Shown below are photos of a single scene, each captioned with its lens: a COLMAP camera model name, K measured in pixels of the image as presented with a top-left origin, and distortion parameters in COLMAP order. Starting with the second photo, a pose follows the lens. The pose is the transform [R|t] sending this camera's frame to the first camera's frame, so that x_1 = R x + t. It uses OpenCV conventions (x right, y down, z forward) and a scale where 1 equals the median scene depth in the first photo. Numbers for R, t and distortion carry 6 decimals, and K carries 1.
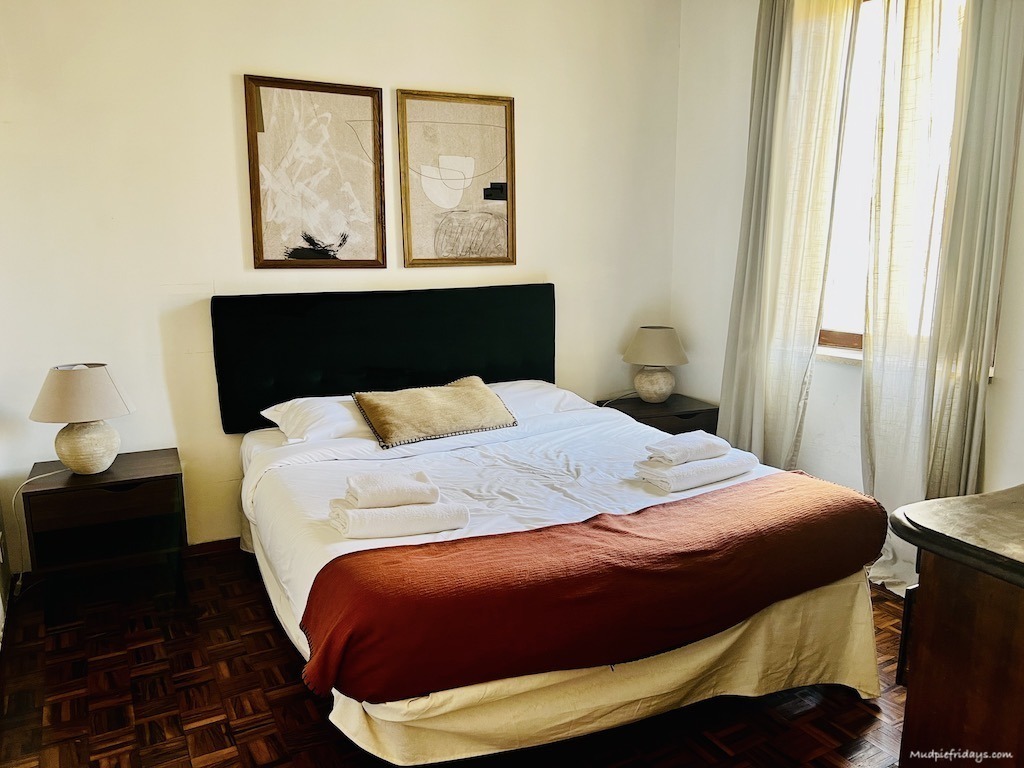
lens RADIAL K [[769.1, 0, 512.0], [0, 769.1, 384.0], [0, 0, 1]] dist [0.080045, -0.120734]
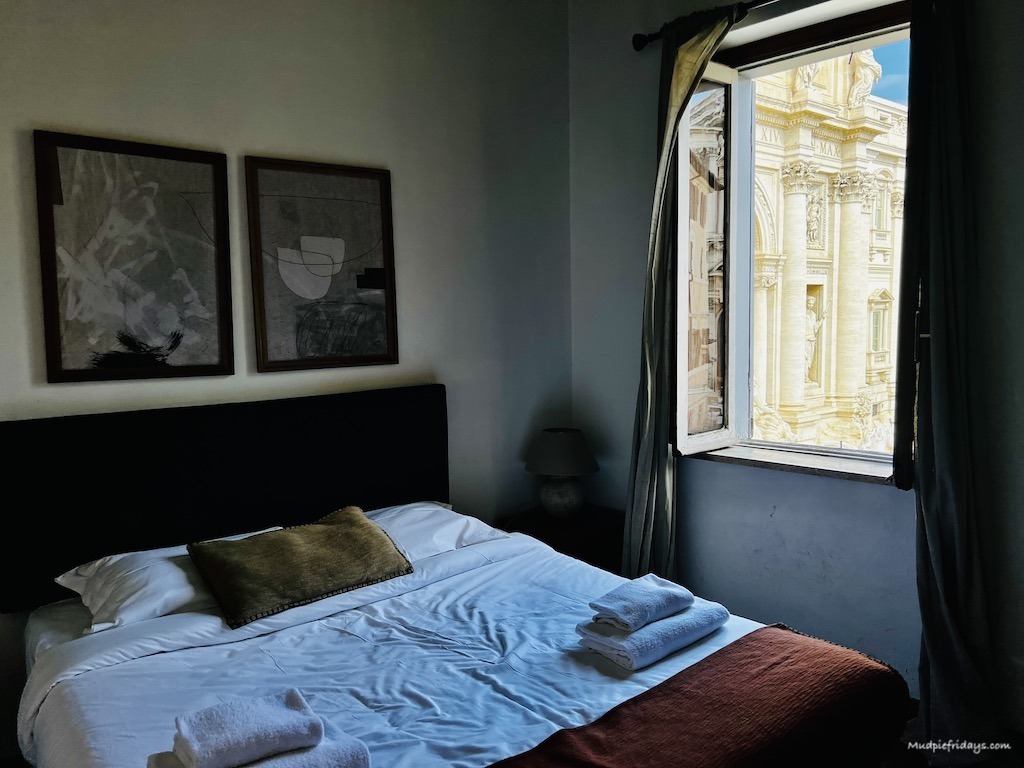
lens RADIAL K [[769.1, 0, 512.0], [0, 769.1, 384.0], [0, 0, 1]] dist [0.080045, -0.120734]
pose [[0.982468, -0.028778, 0.184198, -0.033825], [0.047043, 0.994310, -0.095571, -0.056994], [-0.180400, 0.102560, 0.978232, 0.194992]]
